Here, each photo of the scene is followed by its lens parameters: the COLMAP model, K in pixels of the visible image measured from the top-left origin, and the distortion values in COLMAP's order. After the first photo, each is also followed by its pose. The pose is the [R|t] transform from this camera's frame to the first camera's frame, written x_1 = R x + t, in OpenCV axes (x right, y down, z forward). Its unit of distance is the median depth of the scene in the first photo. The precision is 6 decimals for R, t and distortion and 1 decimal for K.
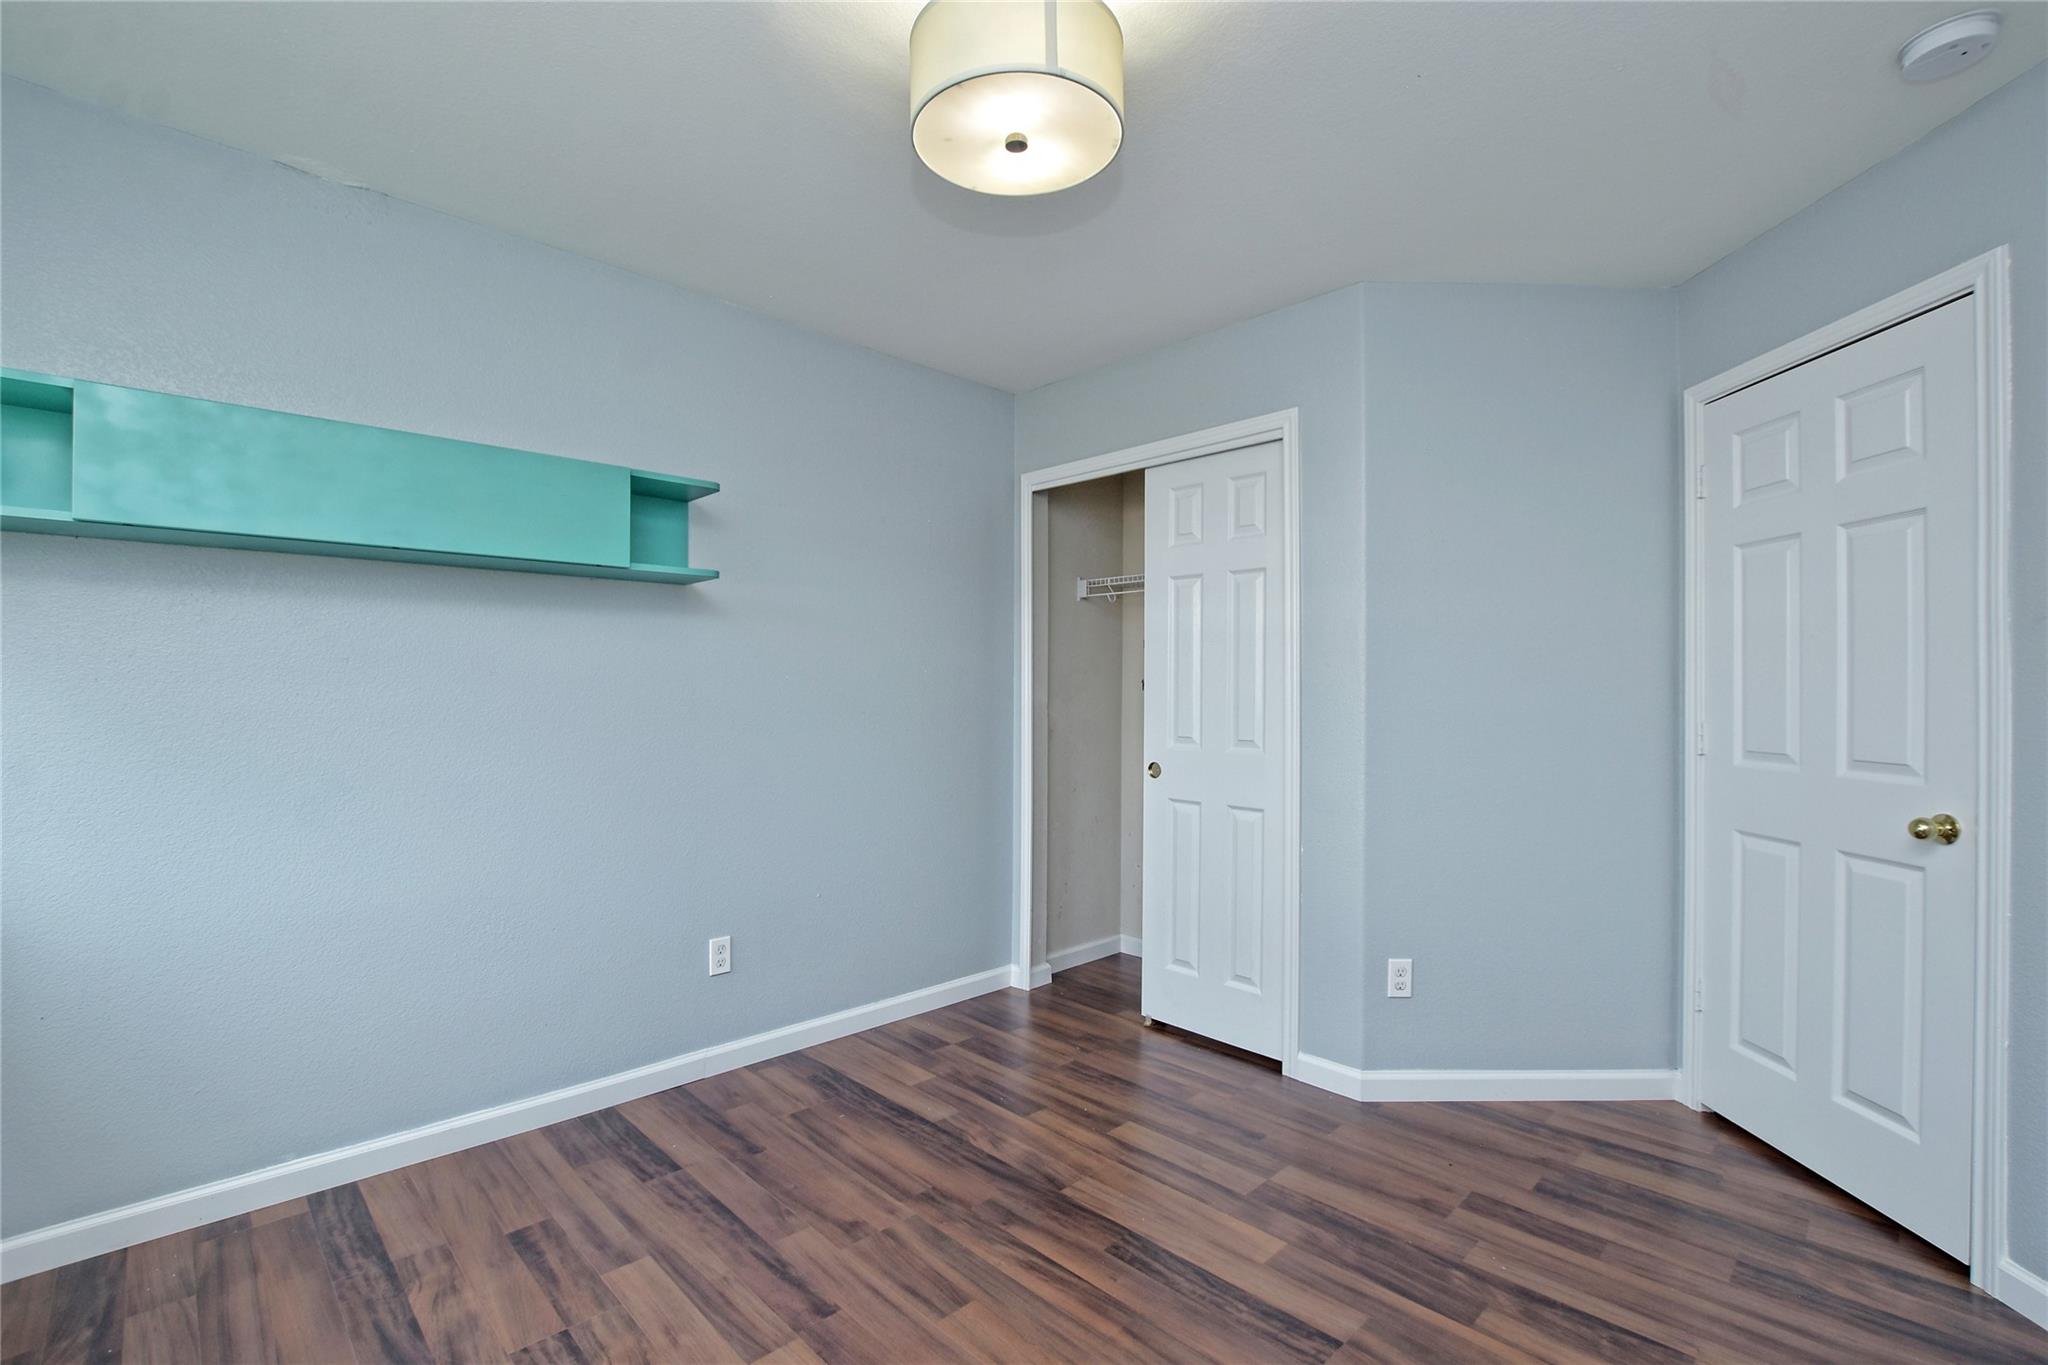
lens RADIAL K [[911.7, 0, 1030.9], [0, 911.7, 685.1], [0, 0, 1]] dist [-0.035061, 0.002866]
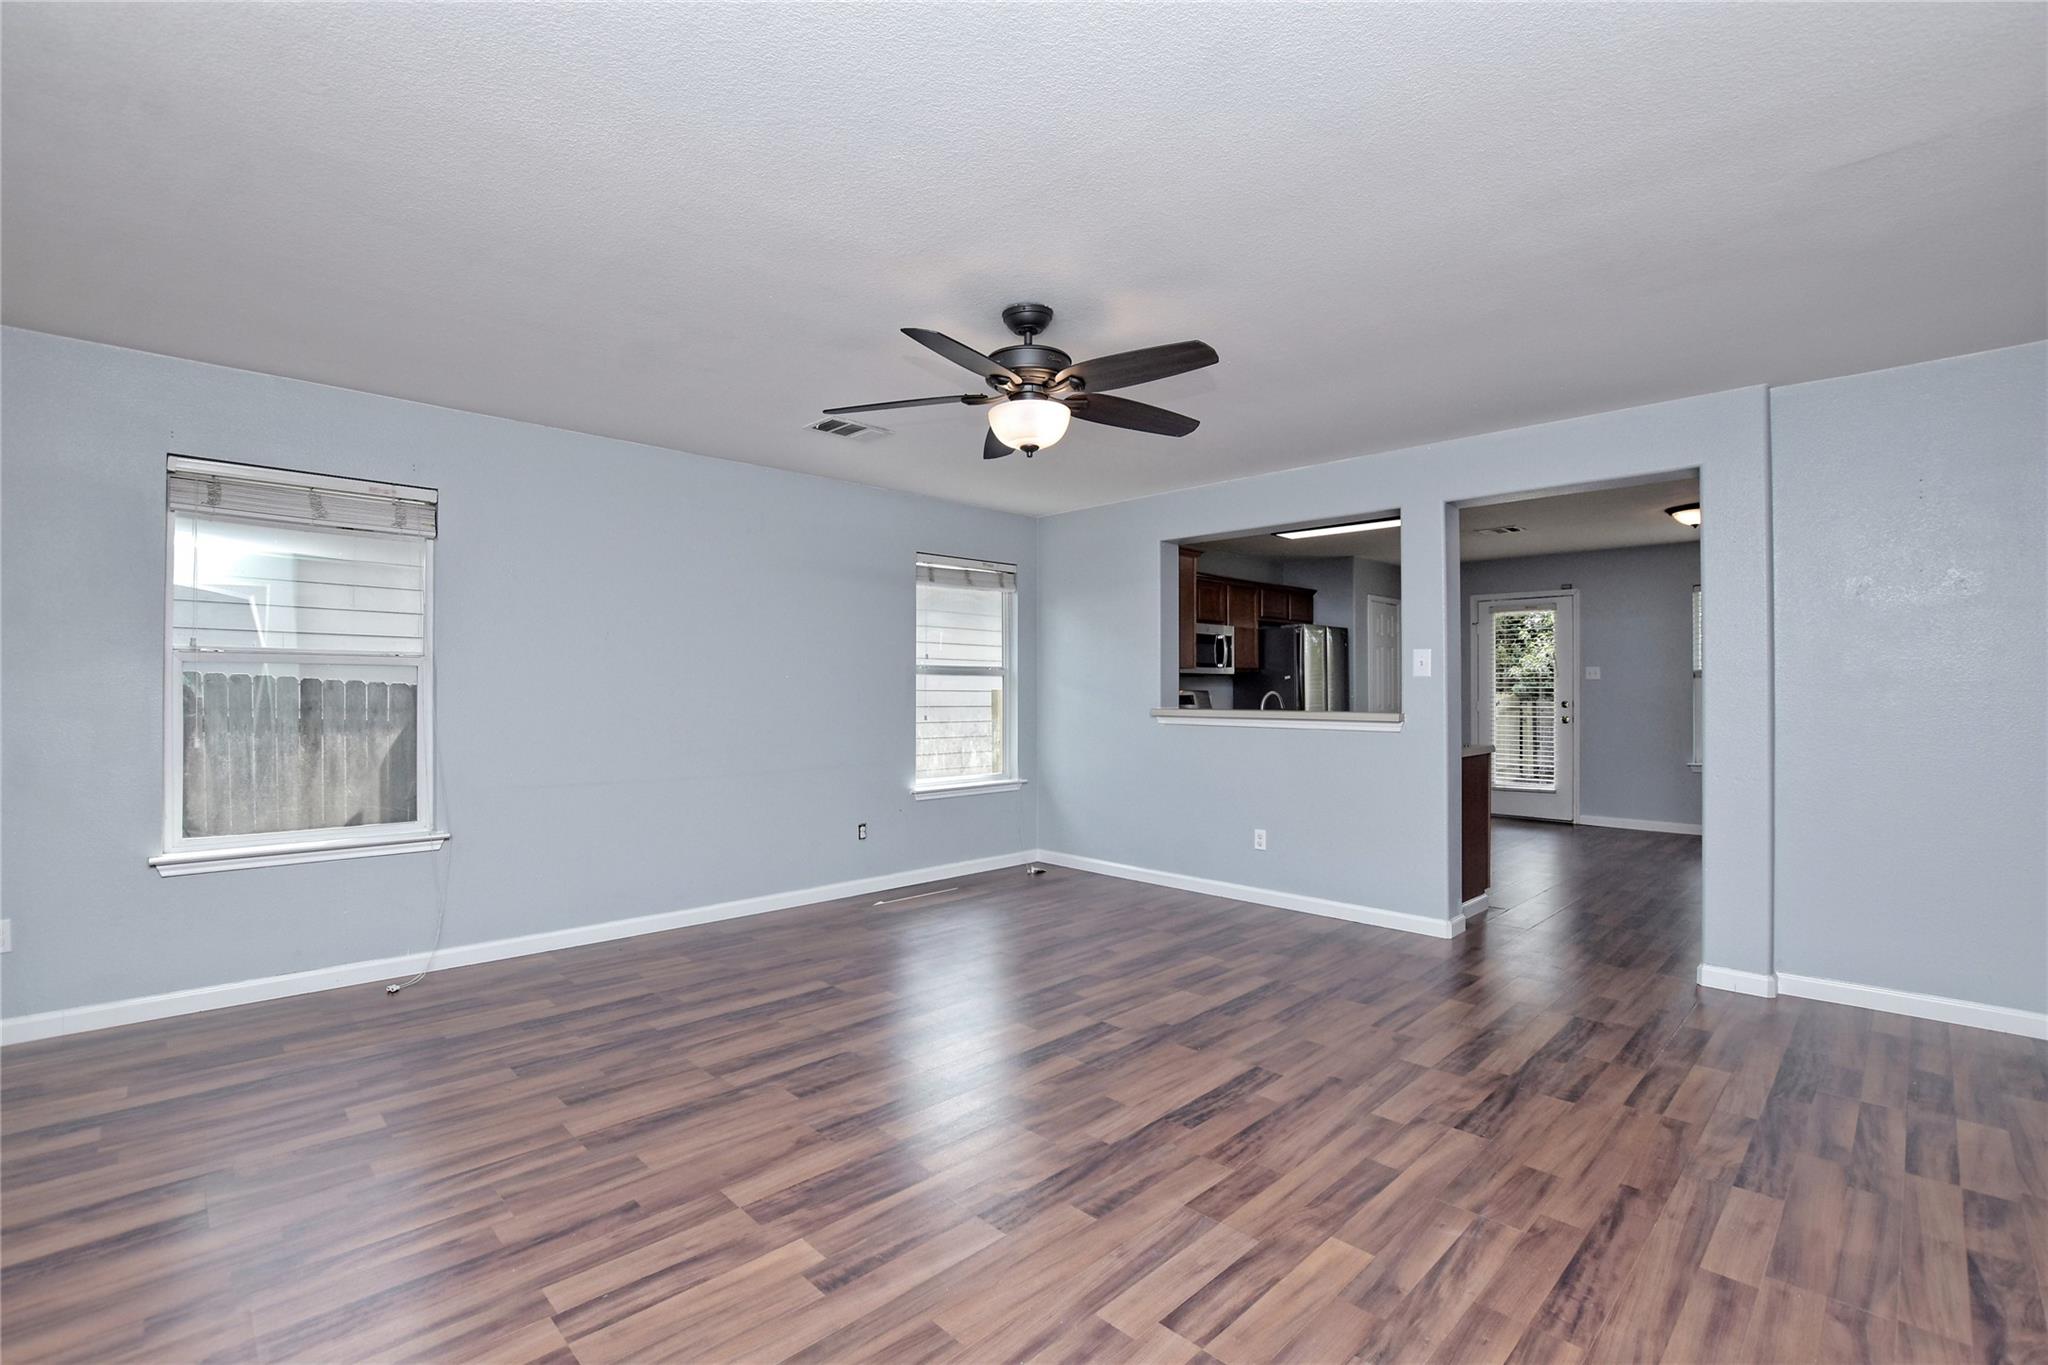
lens RADIAL K [[911.7, 0, 1027.9], [0, 911.7, 683.3], [0, 0, 1]] dist [-0.035061, 0.002866]
pose [[0.004829, 0.003963, 0.999980, -1.135370], [-0.002691, 0.999989, -0.003950, 0.000237], [-0.999985, -0.002672, 0.004840, 1.154105]]
